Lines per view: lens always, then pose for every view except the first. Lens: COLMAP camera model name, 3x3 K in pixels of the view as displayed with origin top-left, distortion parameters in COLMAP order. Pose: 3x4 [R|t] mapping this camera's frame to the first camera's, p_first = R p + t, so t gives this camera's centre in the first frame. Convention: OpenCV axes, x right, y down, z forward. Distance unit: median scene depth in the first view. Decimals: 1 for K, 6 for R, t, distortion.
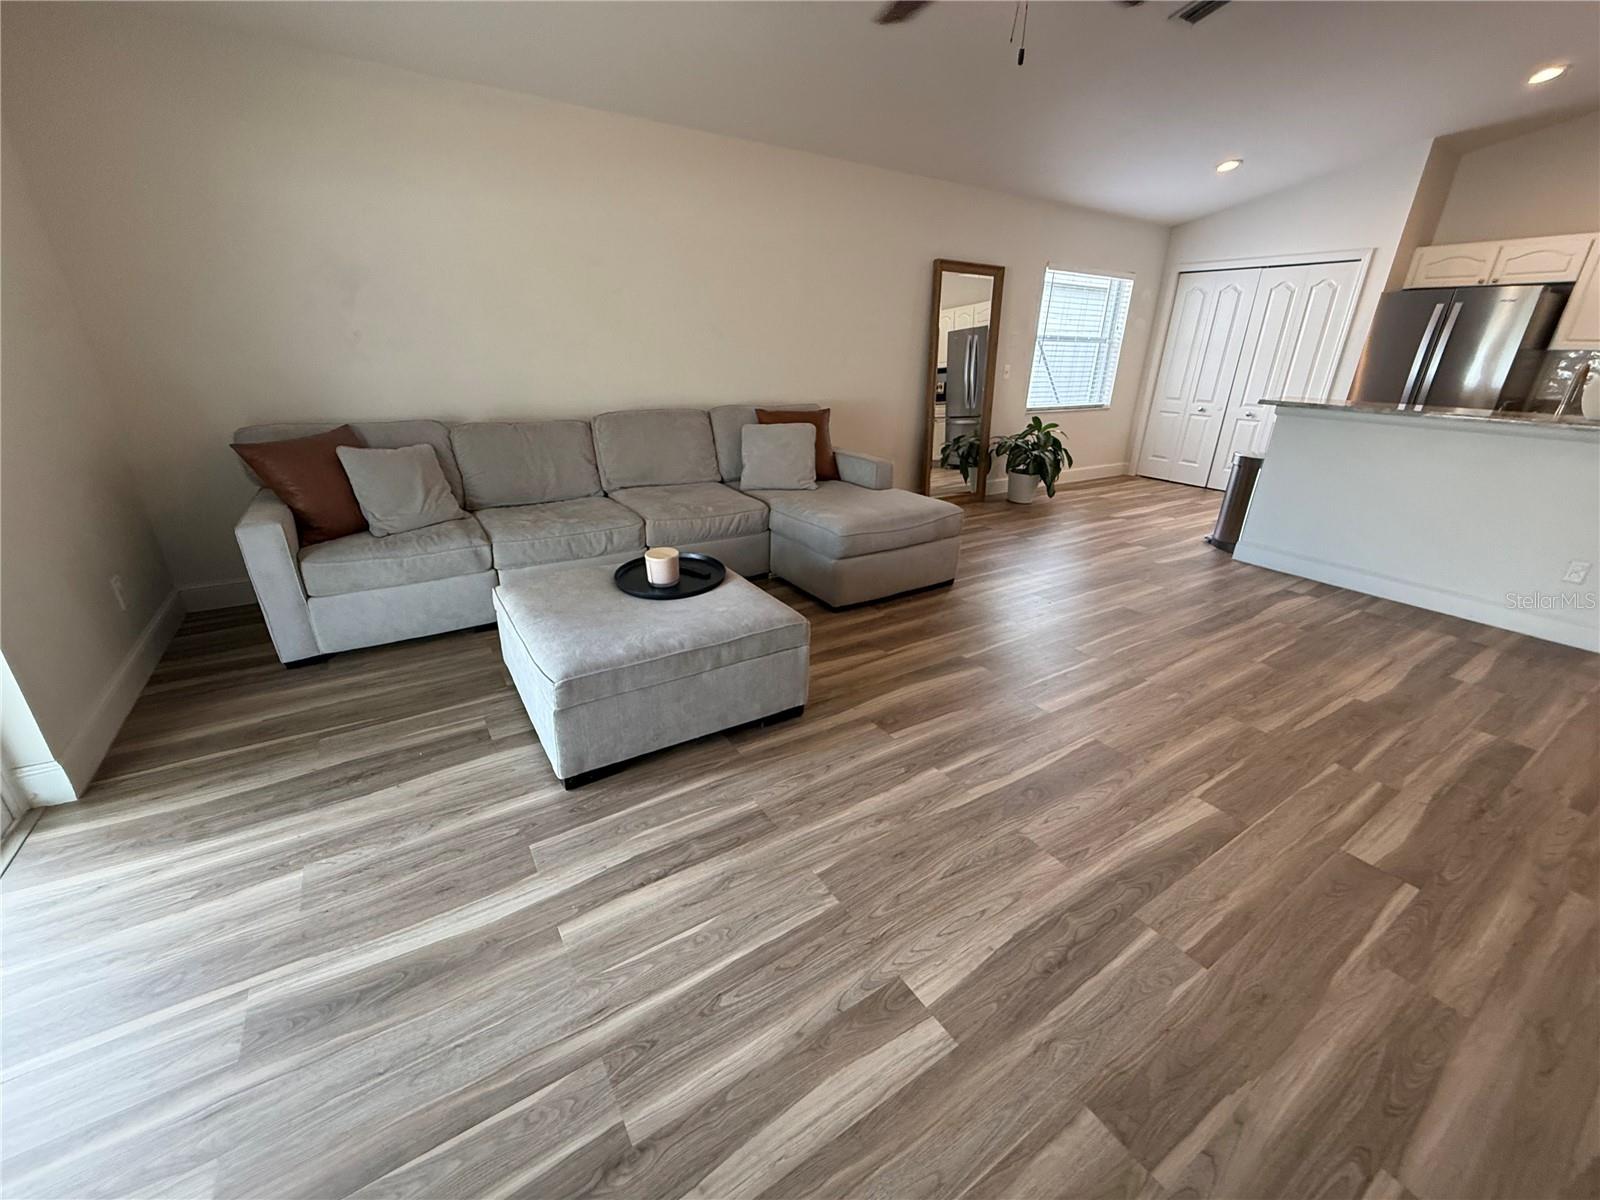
lens RADIAL K [[637.5, 0, 798.5], [0, 637.5, 607.0], [0, 0, 1]] dist [0.001128, -0.000838]
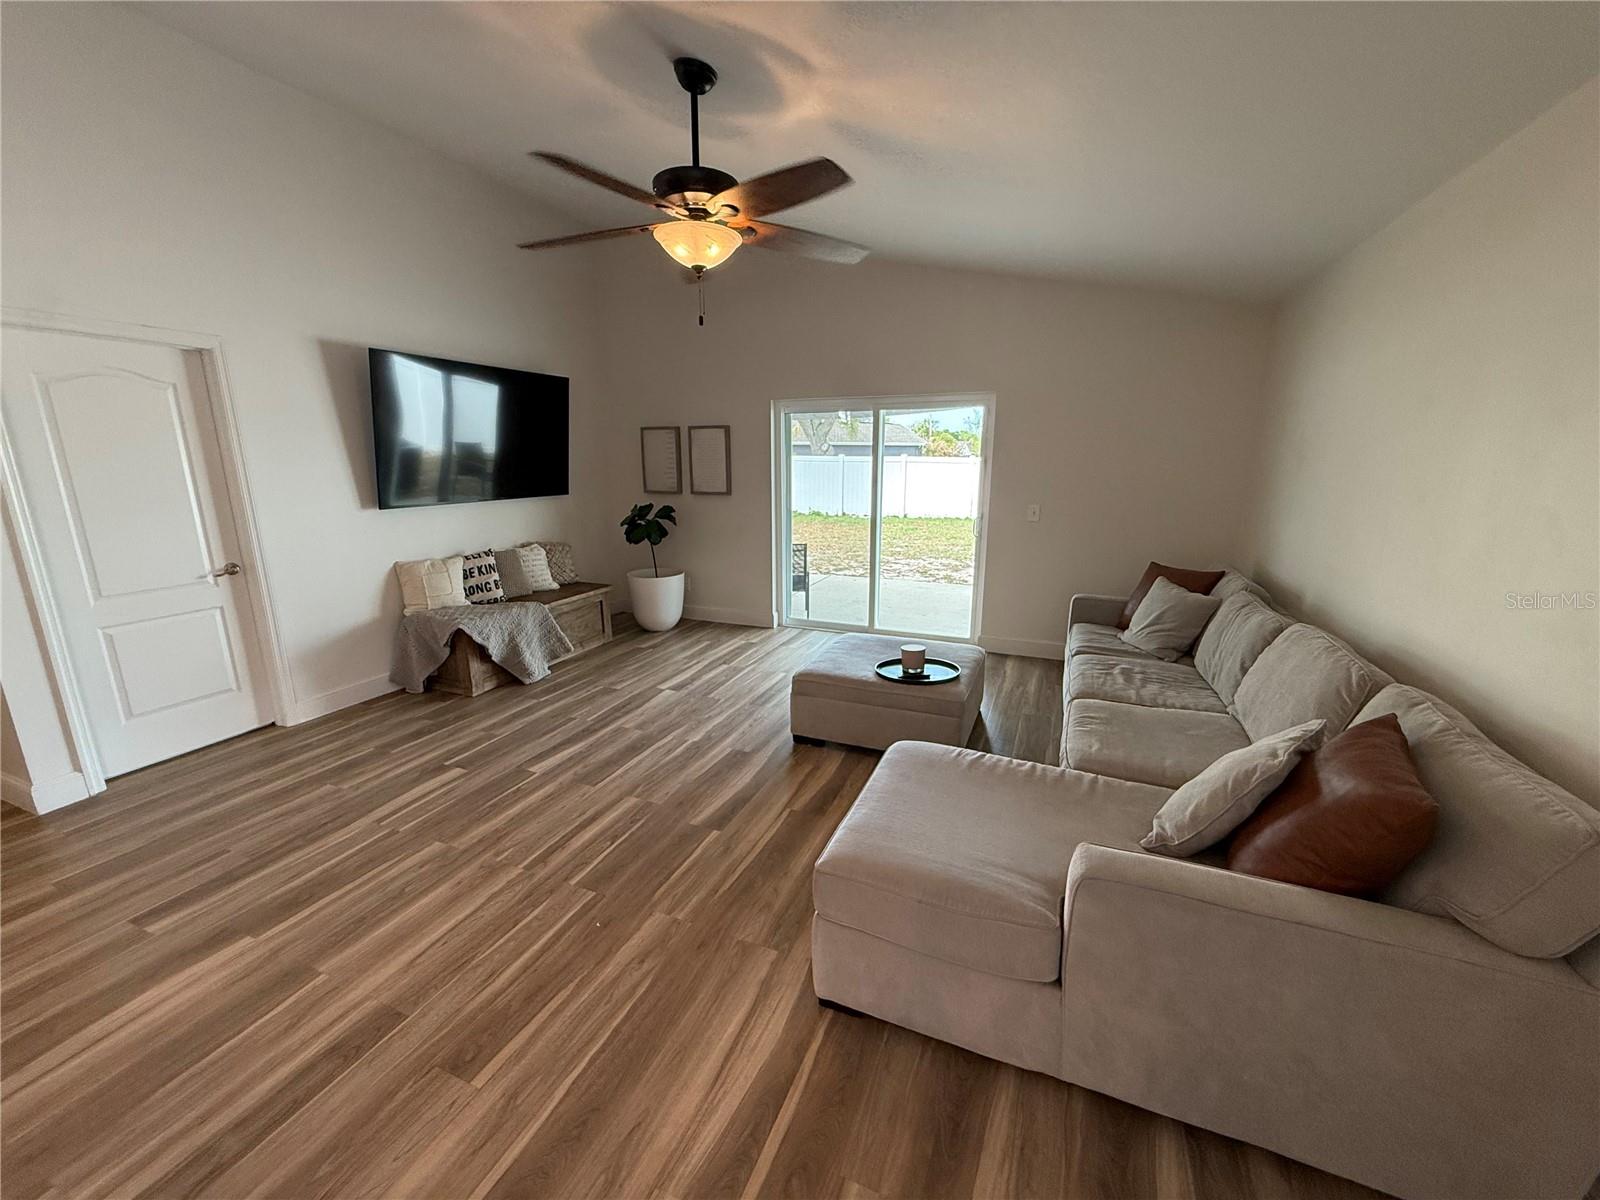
lens RADIAL K [[637.5, 0, 798.1], [0, 637.5, 602.0], [0, 0, 1]] dist [0.001128, -0.000838]
pose [[-0.825713, 0.108637, -0.553530, 1.035040], [-0.228751, 0.832486, 0.504619, -1.122586], [0.515626, 0.543291, -0.662544, 2.418084]]
